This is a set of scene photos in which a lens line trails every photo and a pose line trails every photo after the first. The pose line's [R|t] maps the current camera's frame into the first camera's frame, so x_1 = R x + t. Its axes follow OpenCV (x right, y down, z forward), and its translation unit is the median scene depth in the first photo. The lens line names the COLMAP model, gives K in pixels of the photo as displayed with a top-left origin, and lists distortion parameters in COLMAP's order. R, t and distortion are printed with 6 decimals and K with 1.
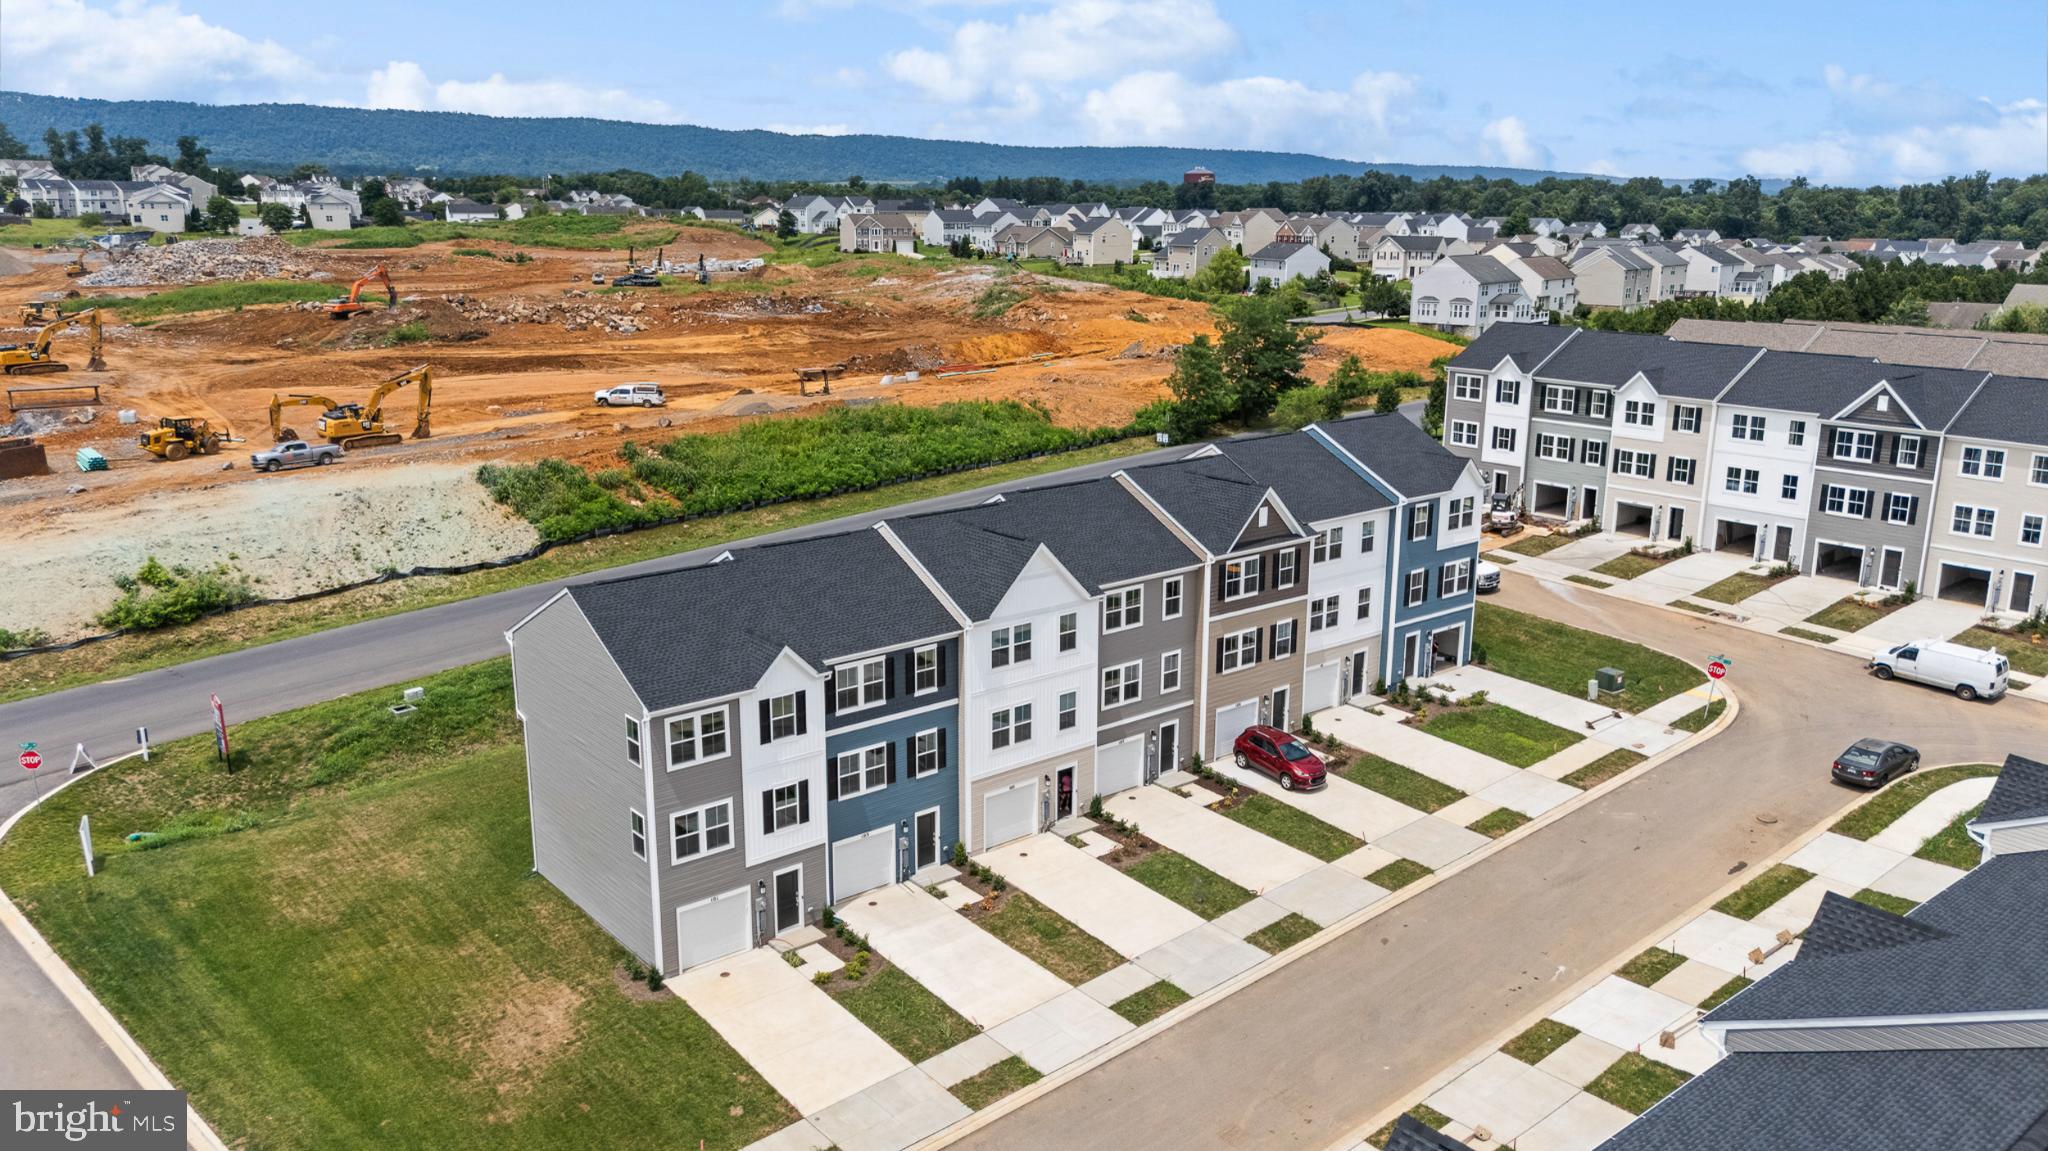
lens RADIAL K [[1501.0, 0, 1037.9], [0, 1501.0, 566.8], [0, 0, 1]] dist [0.053262, -0.057882]
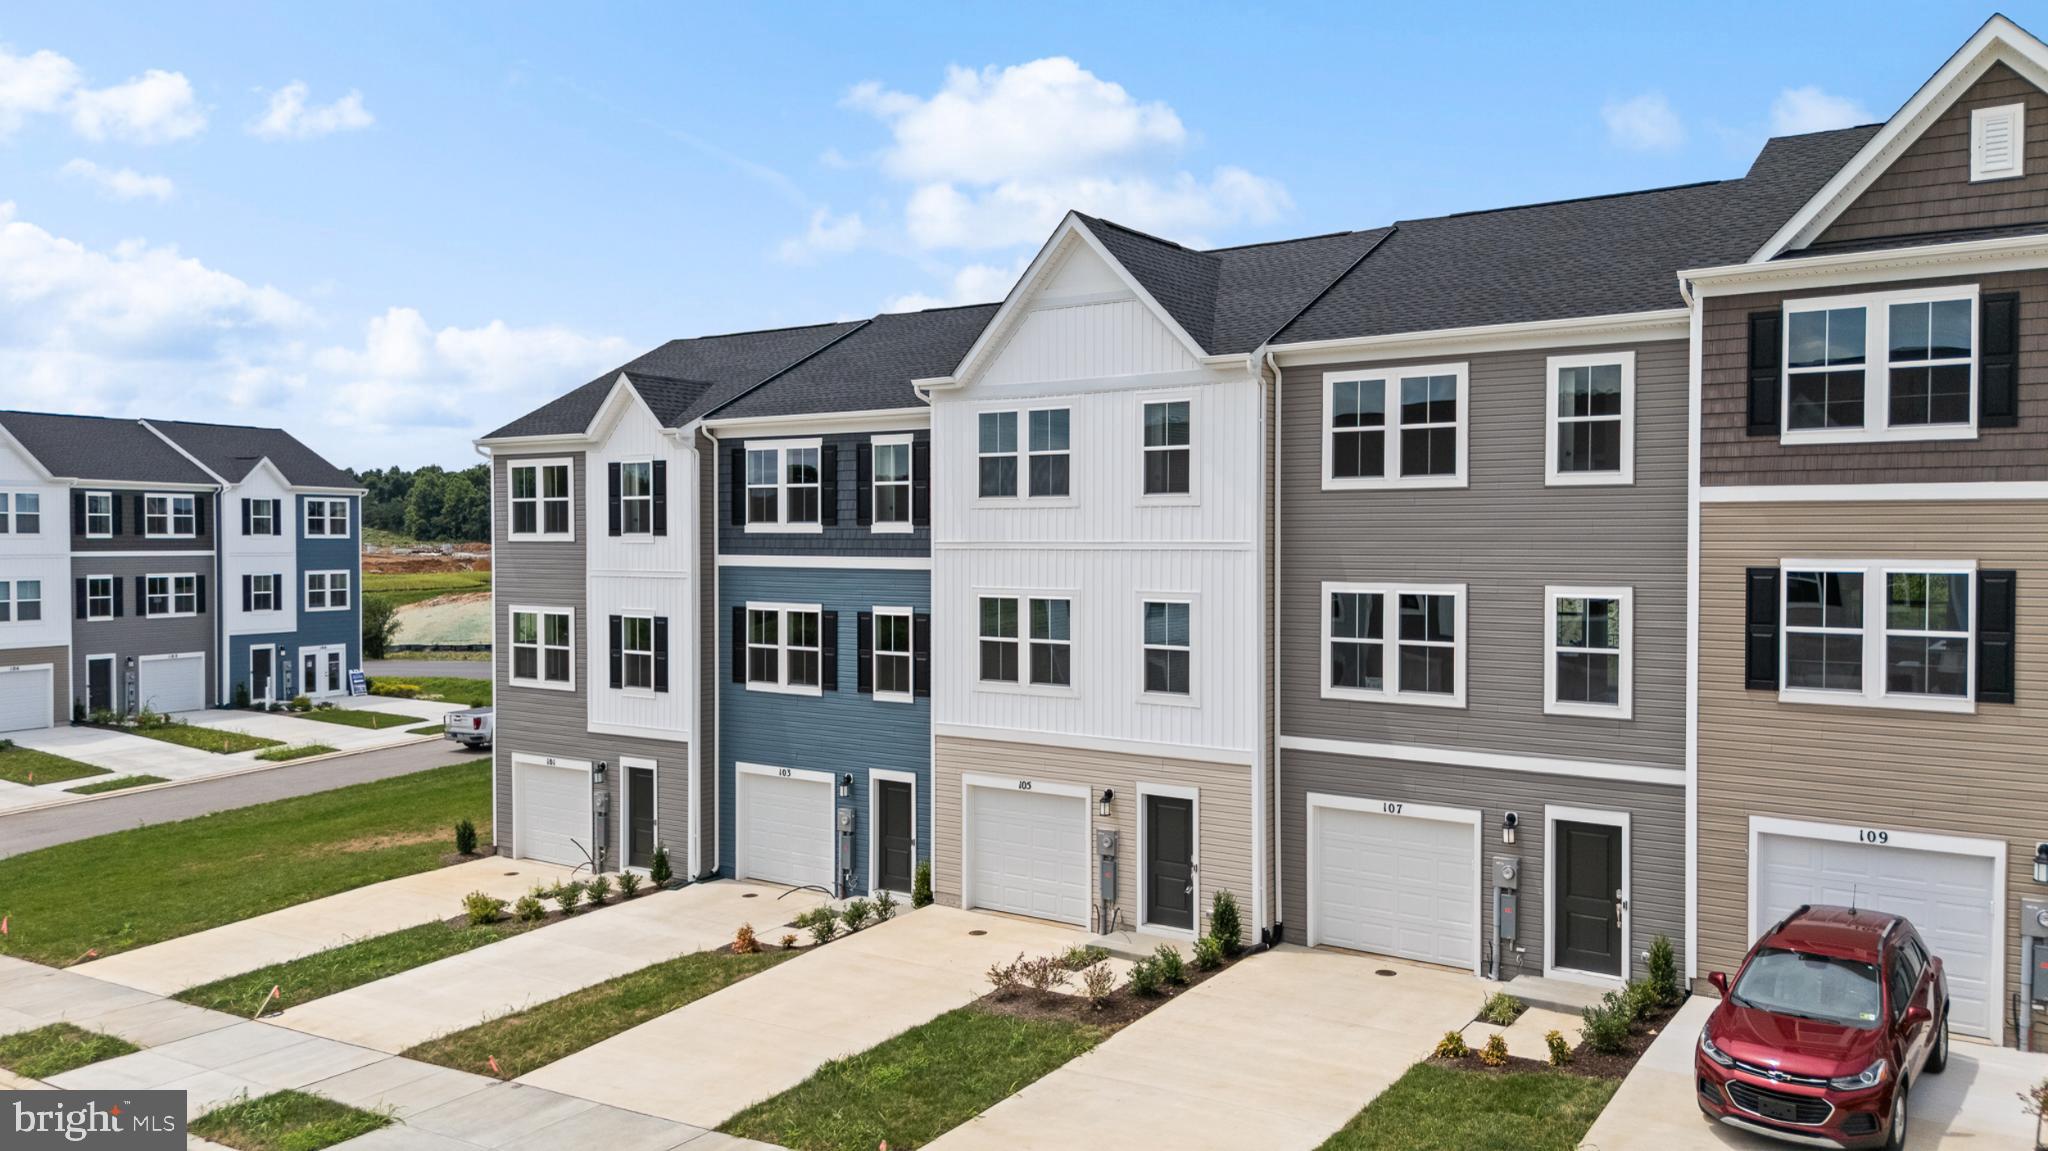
lens RADIAL K [[1501.0, 0, 1036.6], [0, 1501.0, 570.3], [0, 0, 1]] dist [0.053262, -0.057882]
pose [[0.262254, 0.012154, -0.964922, 0.407155], [-0.228934, 0.972158, -0.049977, 0.104727], [0.937450, 0.234010, 0.257735, 0.860797]]
